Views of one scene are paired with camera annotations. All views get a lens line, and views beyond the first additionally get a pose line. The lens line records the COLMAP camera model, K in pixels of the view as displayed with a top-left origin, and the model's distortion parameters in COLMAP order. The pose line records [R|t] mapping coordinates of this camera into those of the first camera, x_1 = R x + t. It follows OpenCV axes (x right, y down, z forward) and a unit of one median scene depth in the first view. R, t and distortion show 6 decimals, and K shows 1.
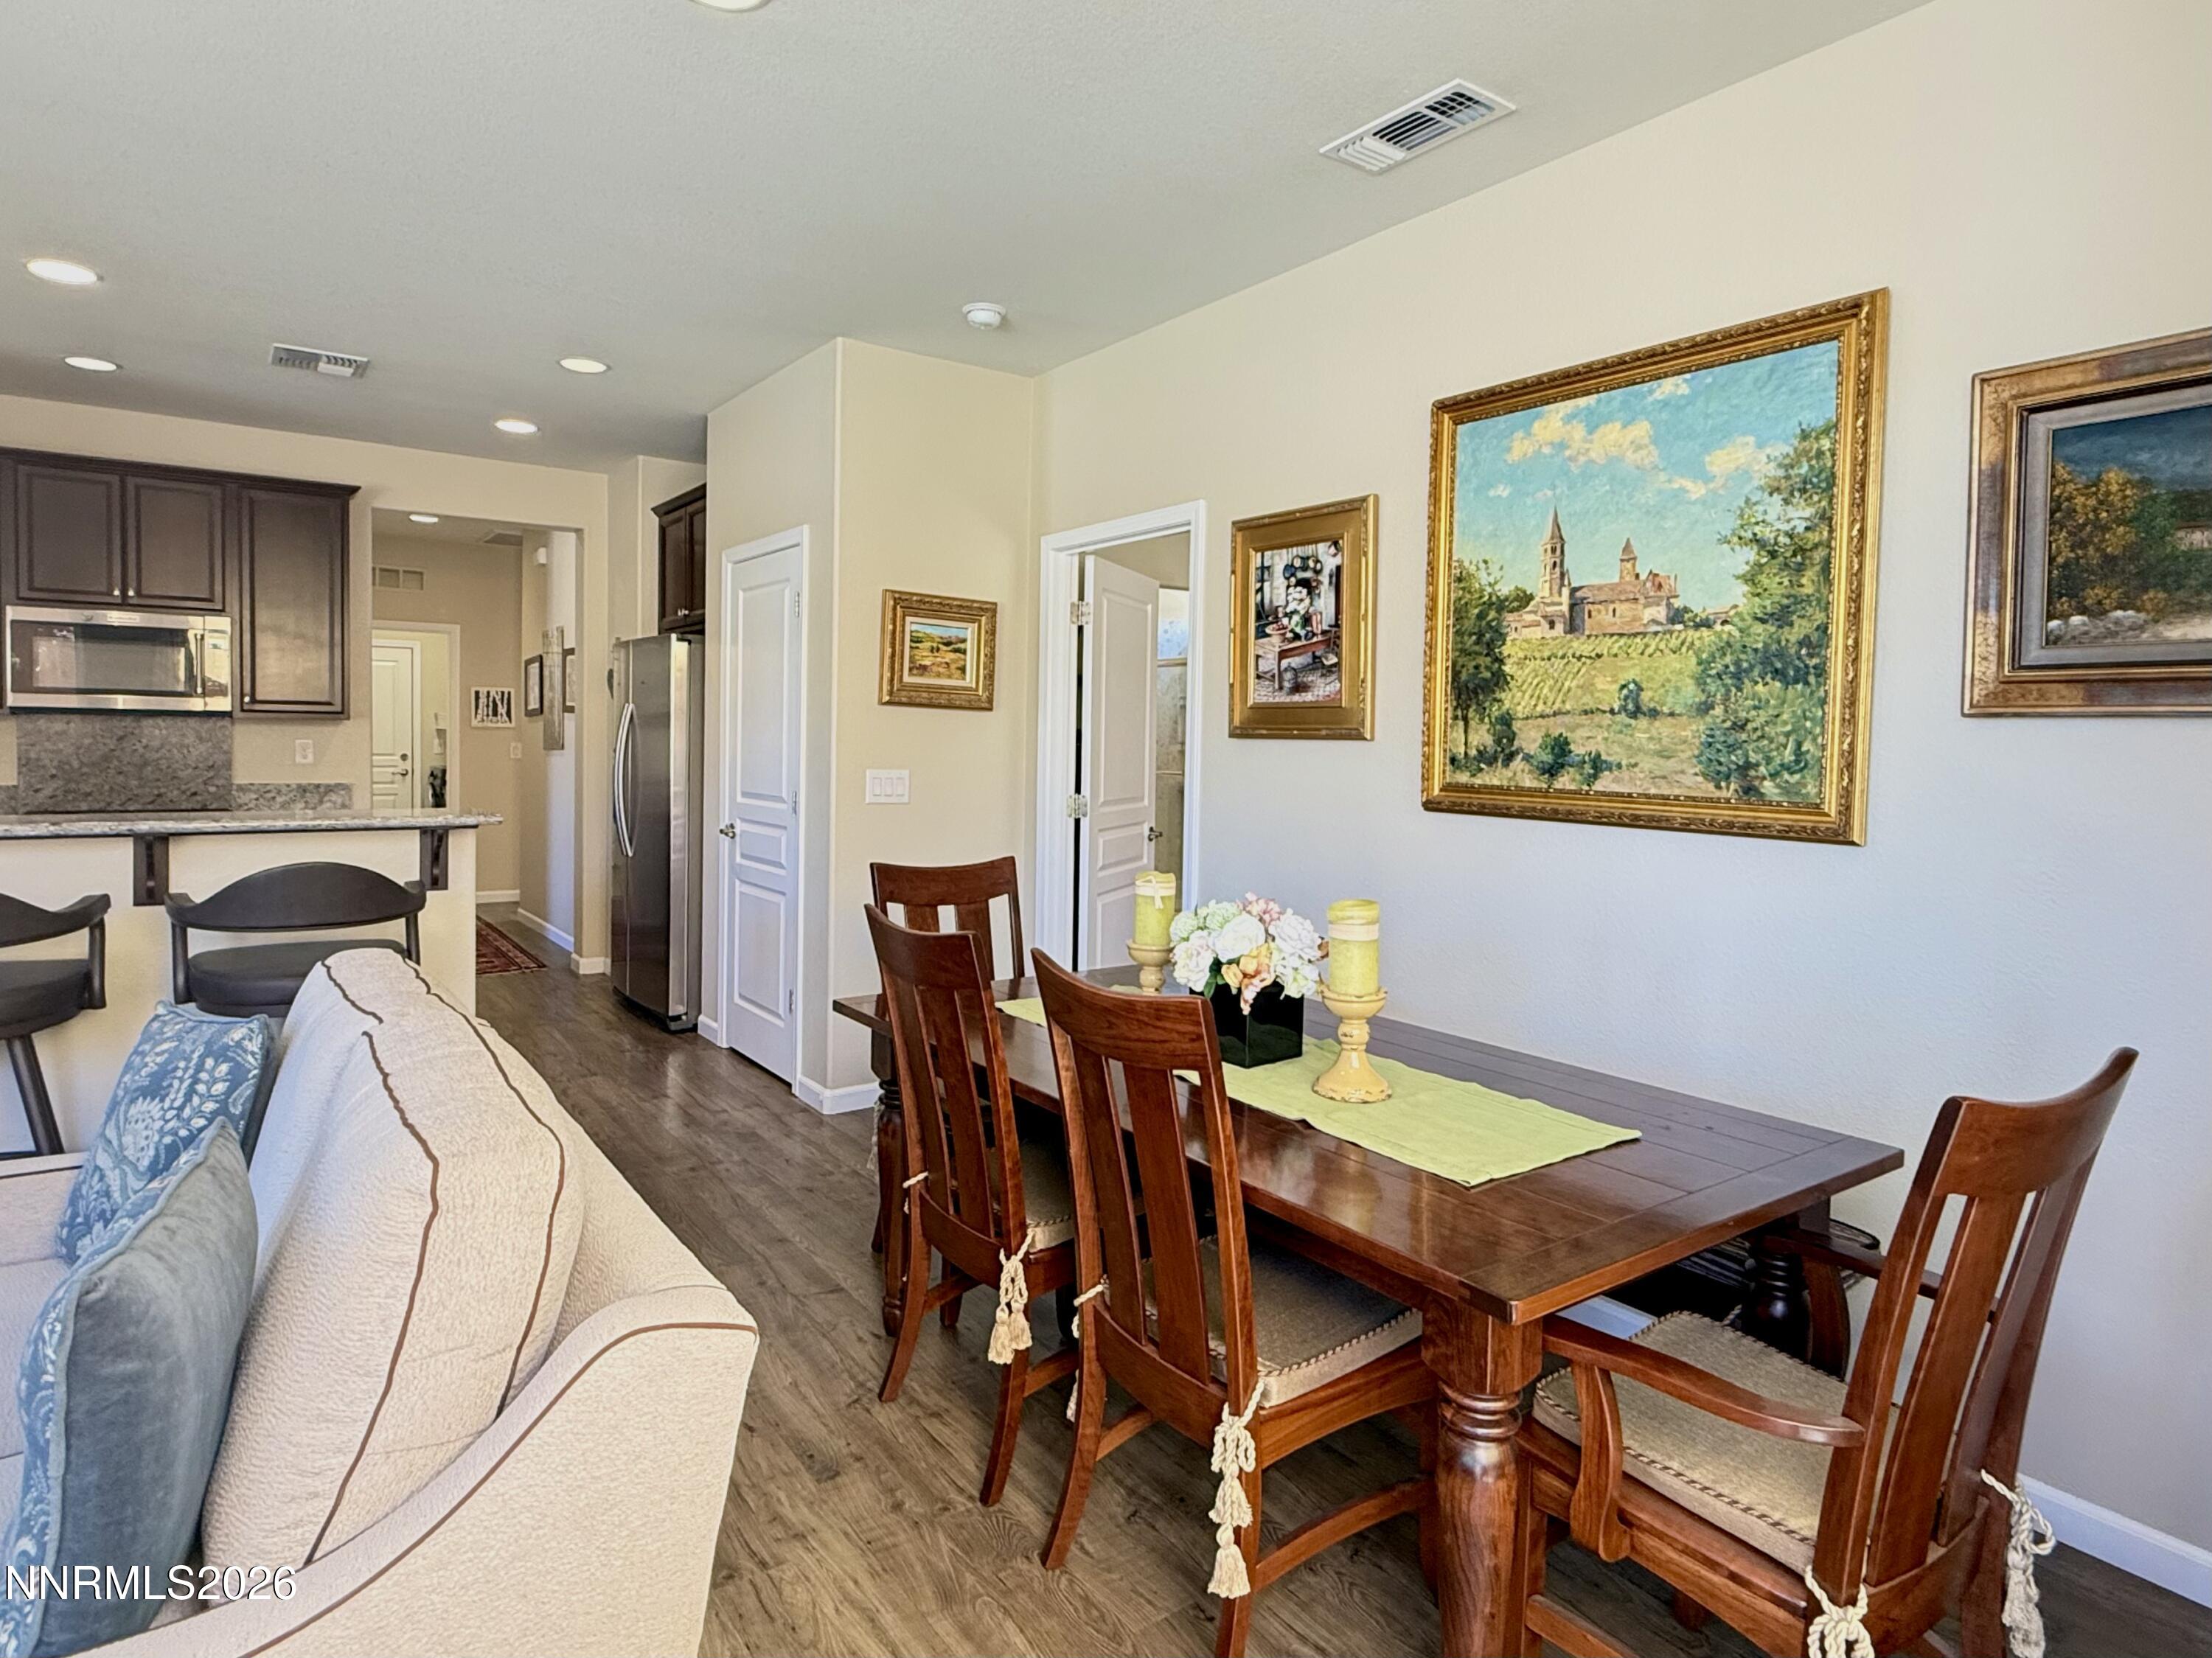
lens RADIAL K [[1254.9, 0, 1102.5], [0, 1254.9, 772.0], [0, 0, 1]] dist [-0.000393, -0.000150]
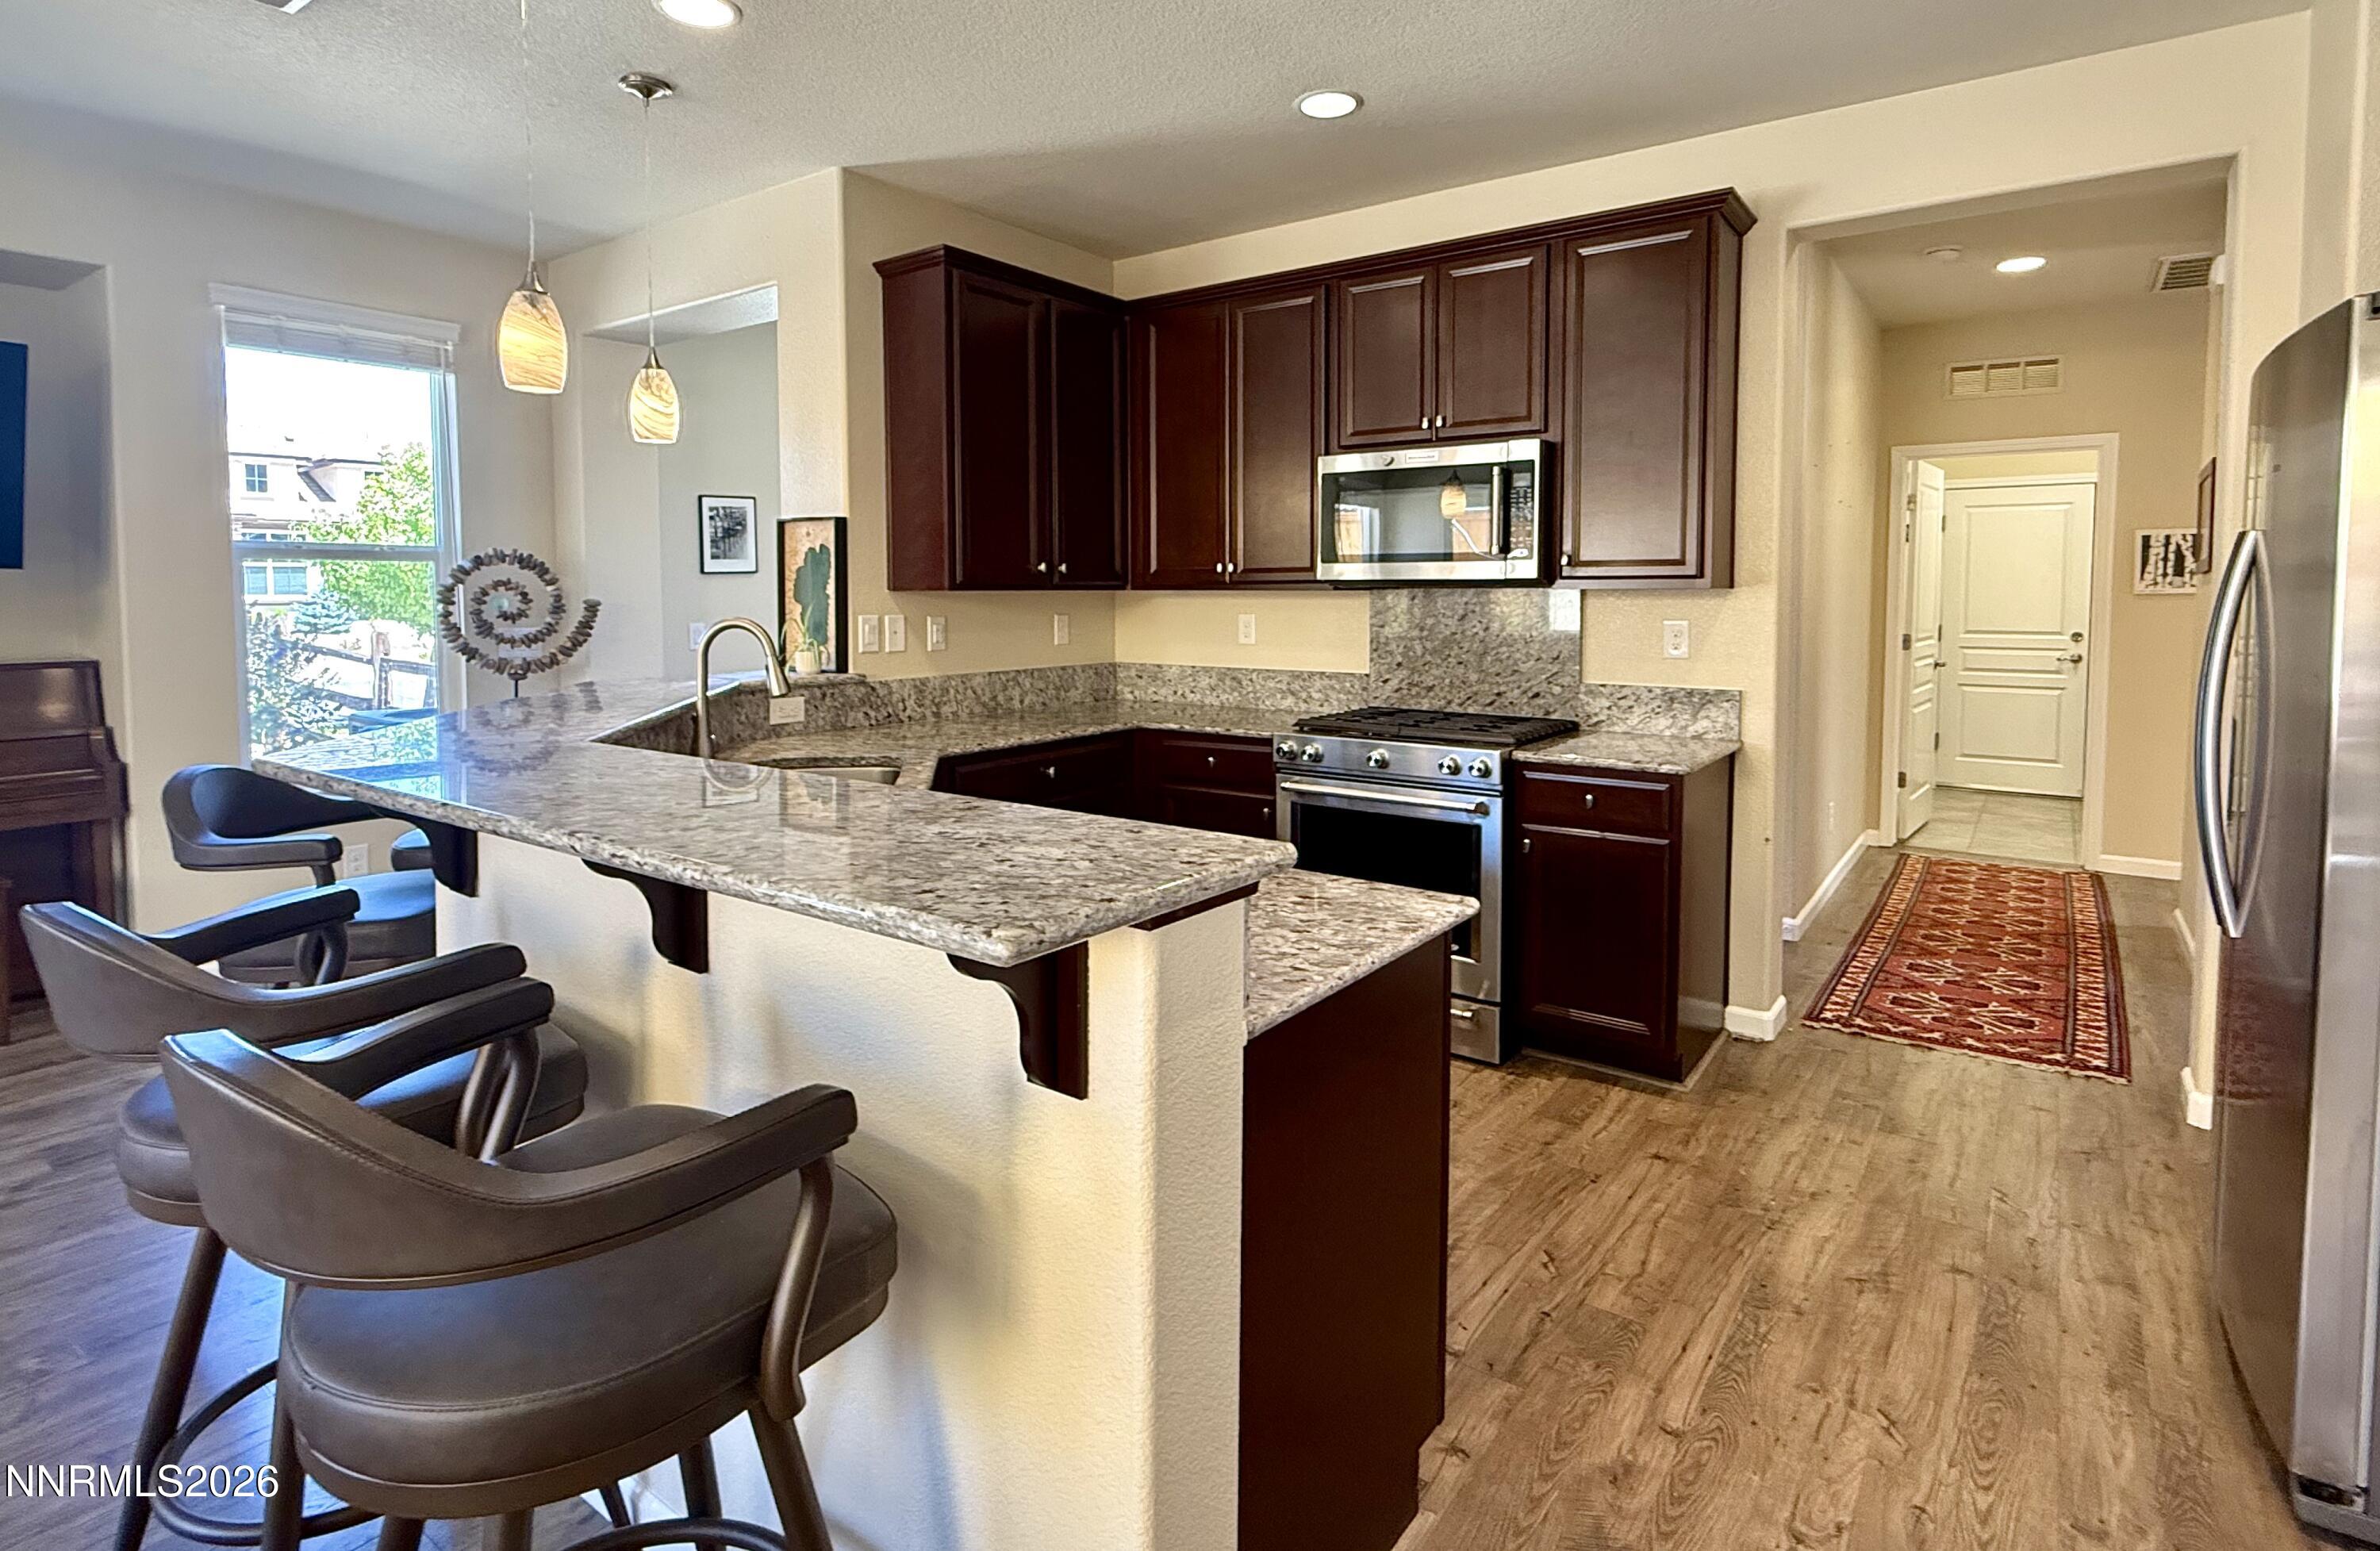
lens RADIAL K [[1184.0, 0, 1184.9], [0, 1184.0, 640.9], [0, 0, 1]] dist [-0.002292, -0.000253]
pose [[0.308528, 0.021818, -0.950965, -0.142738], [-0.019757, 0.999668, 0.016525, -0.020970], [0.951010, 0.013690, 0.308857, 0.601800]]
